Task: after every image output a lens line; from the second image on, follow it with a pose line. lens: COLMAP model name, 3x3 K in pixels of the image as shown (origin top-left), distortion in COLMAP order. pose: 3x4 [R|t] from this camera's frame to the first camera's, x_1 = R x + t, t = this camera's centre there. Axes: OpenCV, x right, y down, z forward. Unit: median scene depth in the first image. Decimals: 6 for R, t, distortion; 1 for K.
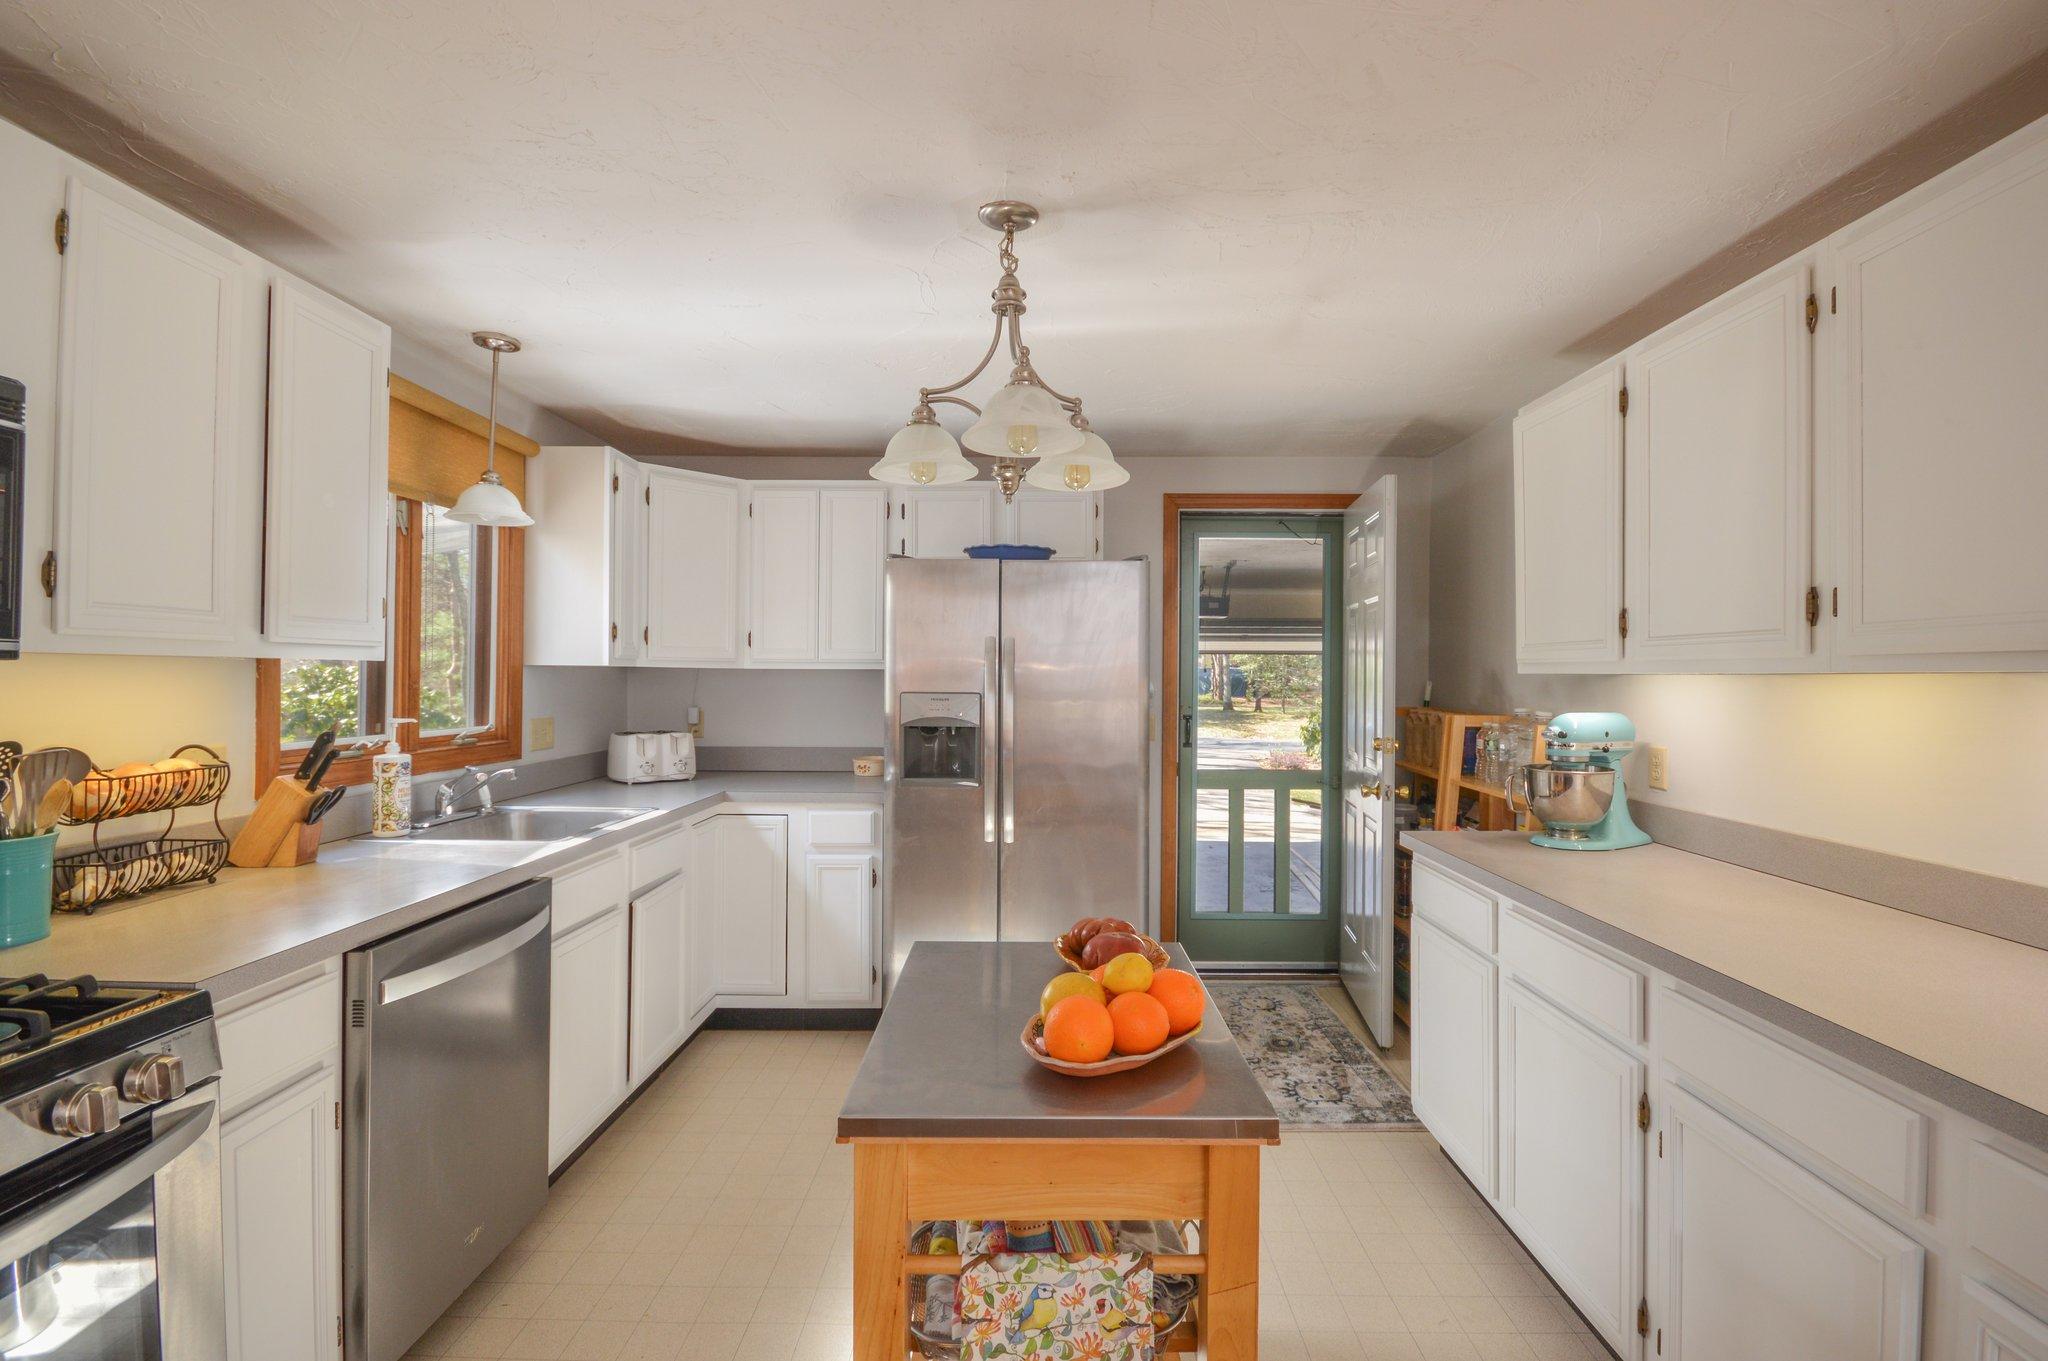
lens RADIAL K [[885.6, 0, 1024.0], [0, 885.6, 680.5], [0, 0, 1]] dist [0.000109, 0.000019]
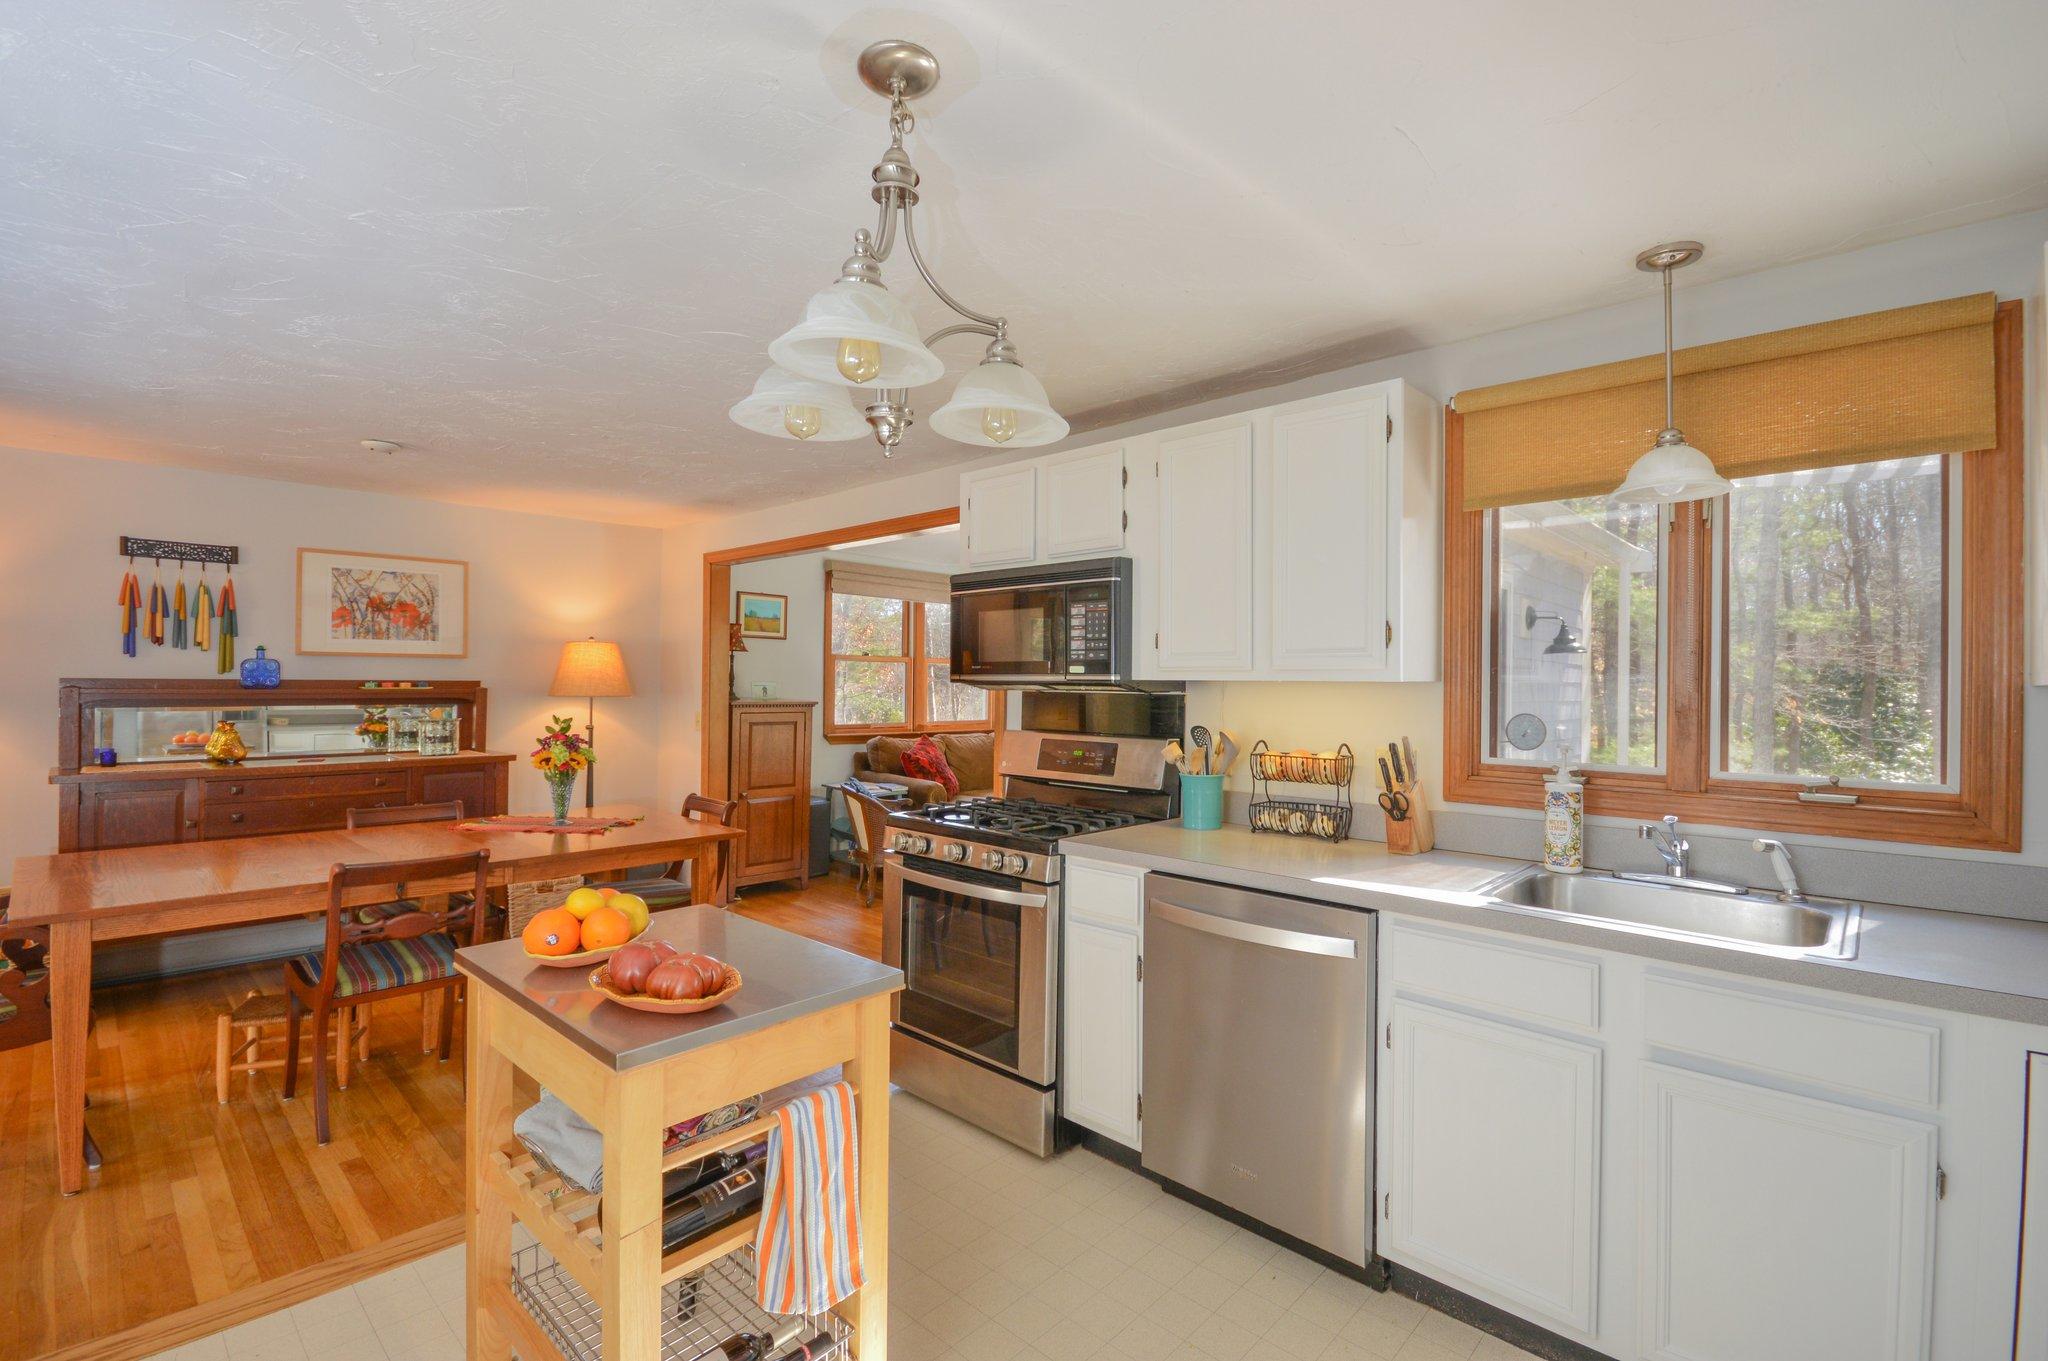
lens RADIAL K [[885.6, 0, 1024.0], [0, 885.6, 680.5], [0, 0, 1]] dist [0.000109, 0.000019]
pose [[-0.681854, -0.010084, -0.731419, 0.446616], [-0.008615, 0.999946, -0.005756, -0.017161], [0.731438, 0.002377, -0.681904, 1.602540]]
